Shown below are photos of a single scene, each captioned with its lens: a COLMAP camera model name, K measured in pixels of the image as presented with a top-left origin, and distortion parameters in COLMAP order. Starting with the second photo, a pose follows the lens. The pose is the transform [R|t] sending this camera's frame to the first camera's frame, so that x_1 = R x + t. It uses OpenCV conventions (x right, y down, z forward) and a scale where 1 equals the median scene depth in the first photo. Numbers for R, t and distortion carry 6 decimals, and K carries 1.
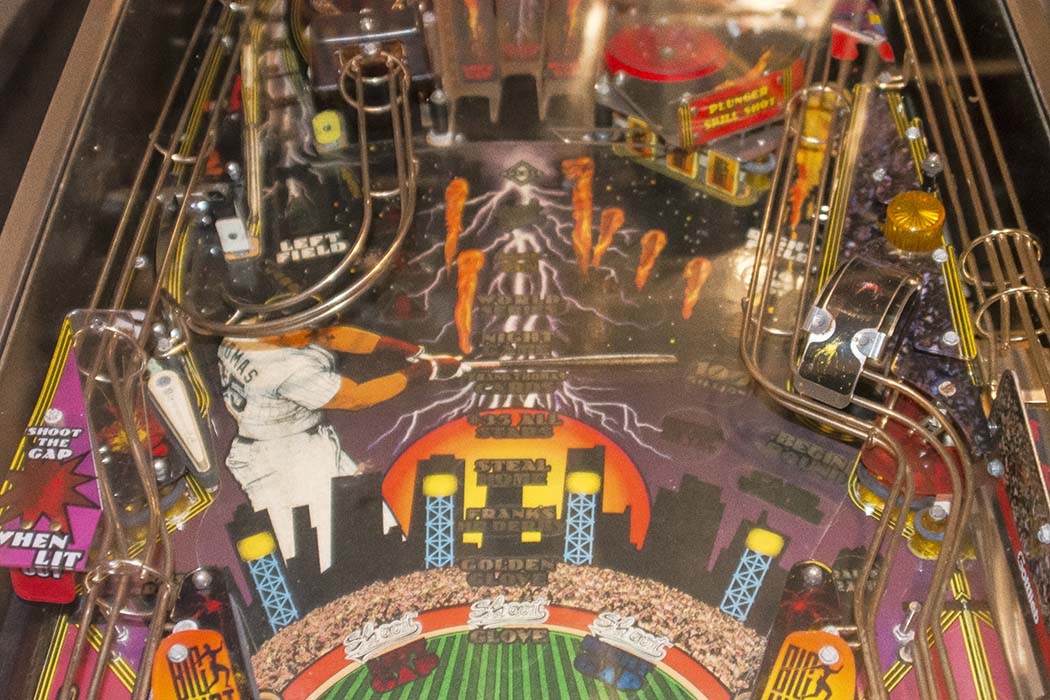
lens RADIAL K [[1290.9, 0, 525.0], [0, 1290.9, 350.0], [0, 0, 1]] dist [-0.173820, 0.145472]
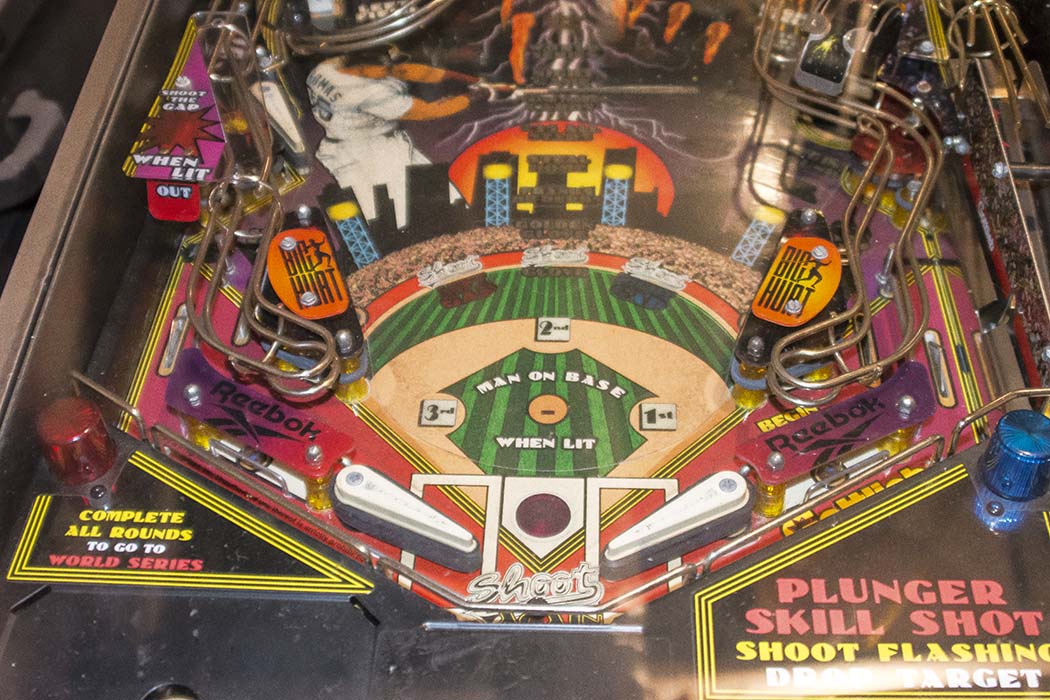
lens RADIAL K [[1290.9, 0, 525.0], [0, 1290.9, 350.0], [0, 0, 1]] dist [-0.173820, 0.145472]
pose [[0.999567, 0.027430, -0.010645, -0.023793], [-0.027301, 0.999555, 0.012056, 0.257738], [0.010971, -0.011760, 0.999871, -0.191411]]
